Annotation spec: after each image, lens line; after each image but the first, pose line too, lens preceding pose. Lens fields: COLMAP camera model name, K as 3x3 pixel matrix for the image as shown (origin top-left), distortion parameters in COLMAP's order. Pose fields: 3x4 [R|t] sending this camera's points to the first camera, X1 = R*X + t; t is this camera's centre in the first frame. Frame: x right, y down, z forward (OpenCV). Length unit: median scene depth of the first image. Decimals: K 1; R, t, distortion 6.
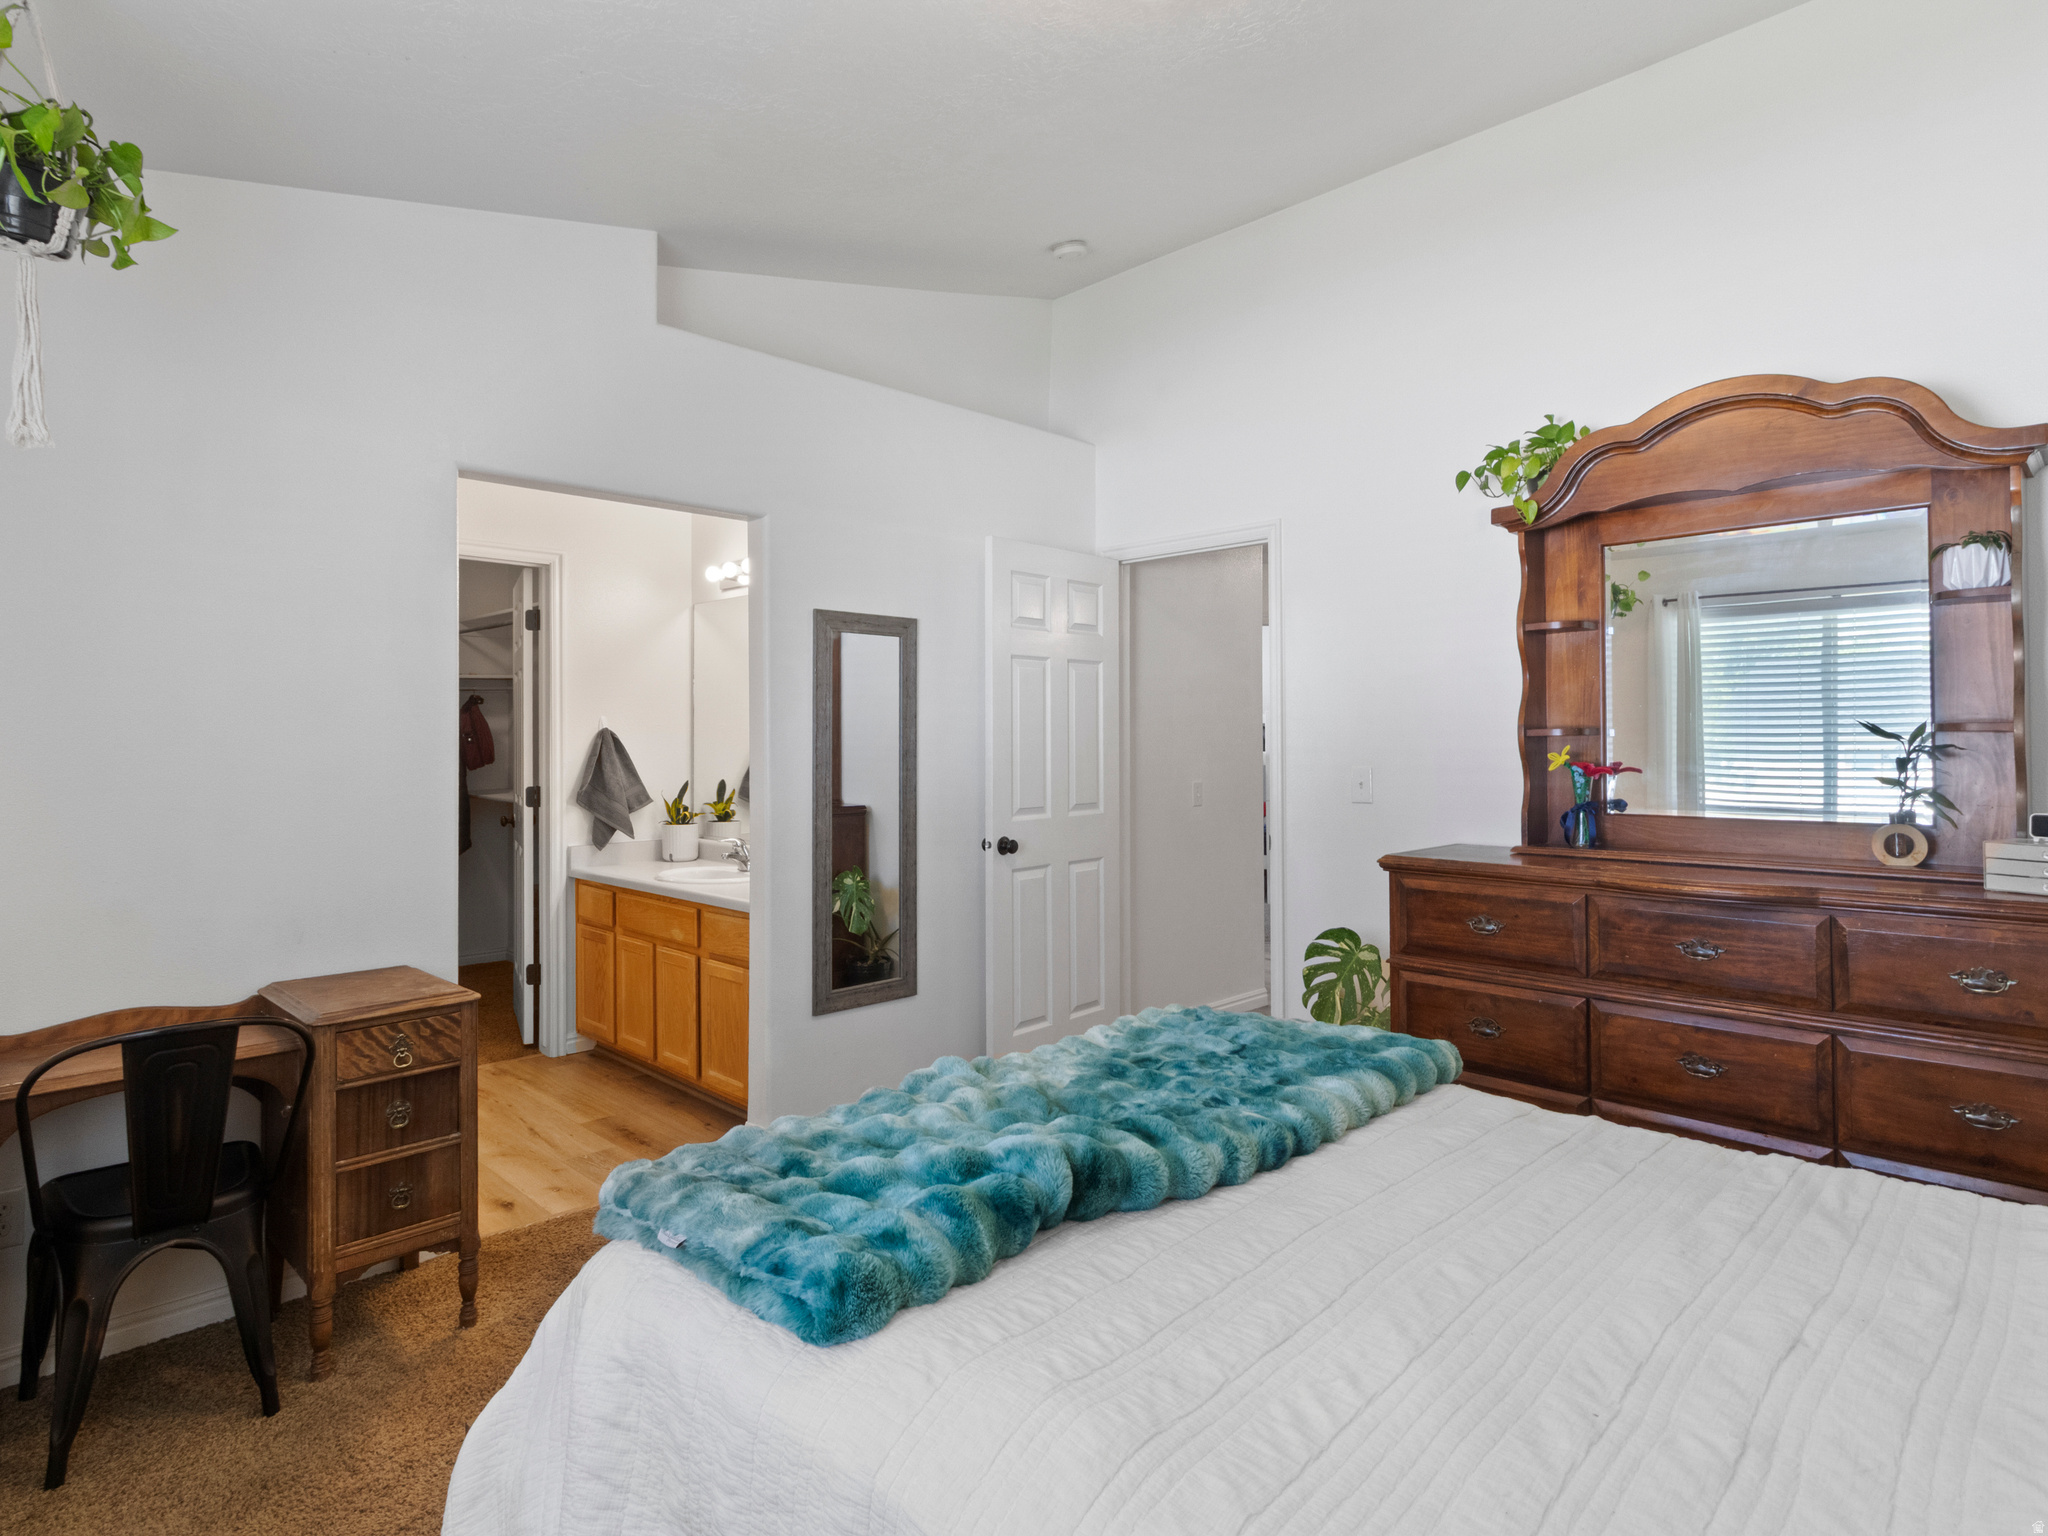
lens RADIAL K [[1076.2, 0, 1037.6], [0, 1076.2, 715.0], [0, 0, 1]] dist [0.000579, -0.000292]
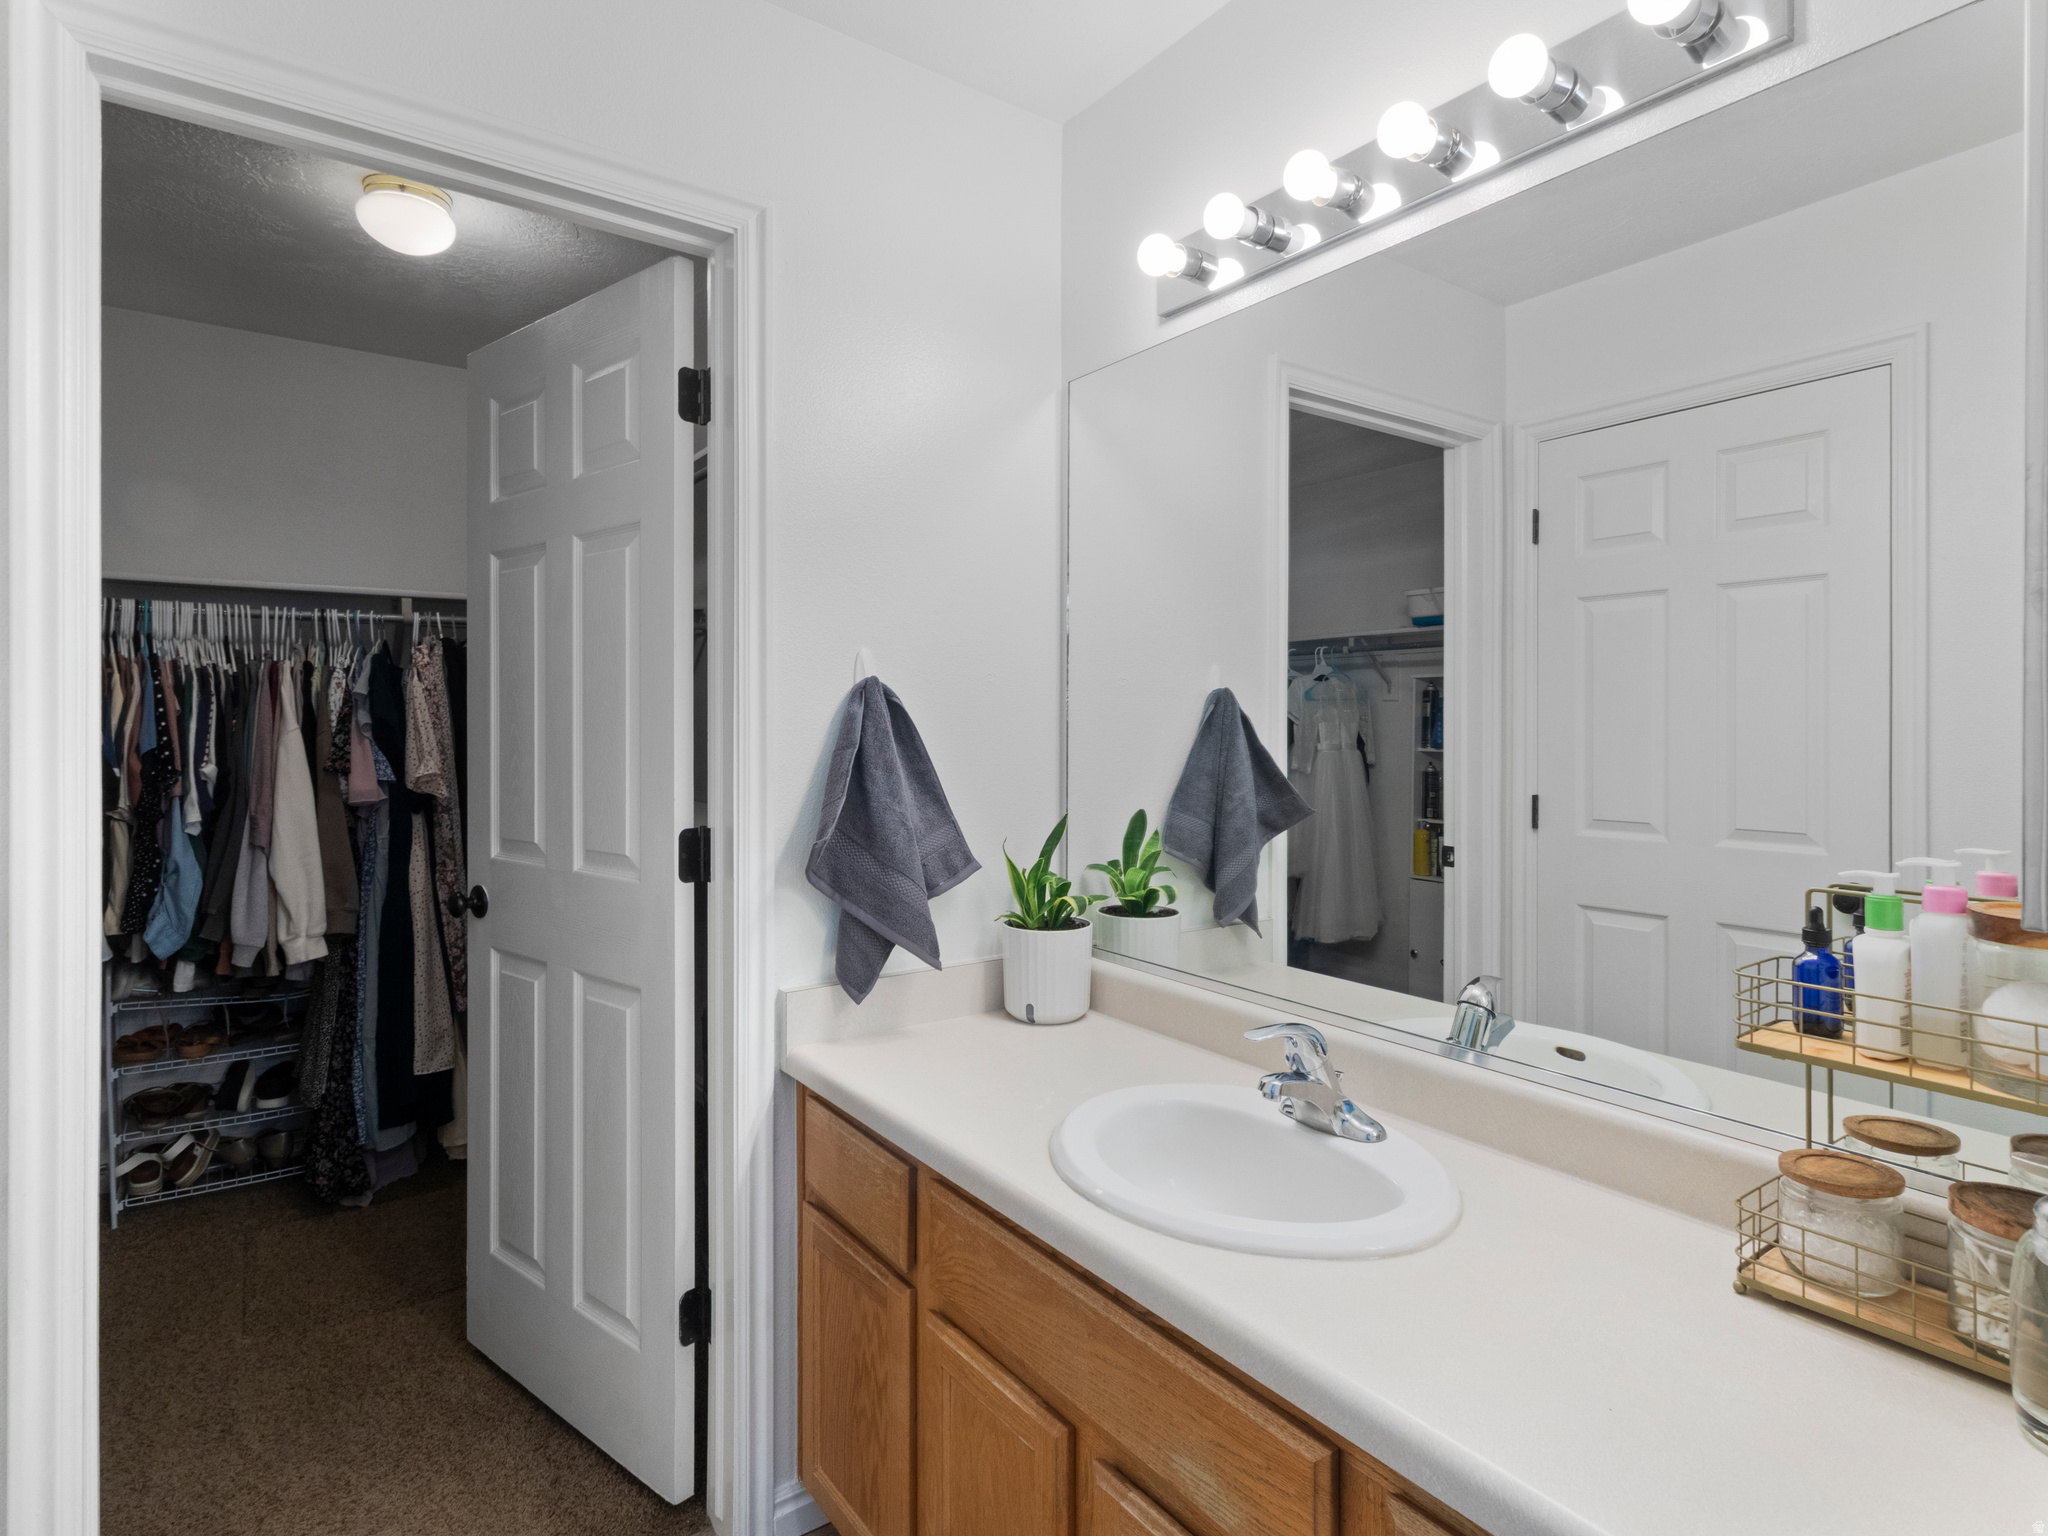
lens RADIAL K [[1076.2, 0, 1027.6], [0, 1076.2, 749.0], [0, 0, 1]] dist [0.000579, -0.000292]
pose [[0.982779, 0.011767, -0.184412, -0.277411], [-0.007061, 0.999633, 0.026154, 0.026900], [0.184652, -0.024402, 0.982501, 0.637223]]
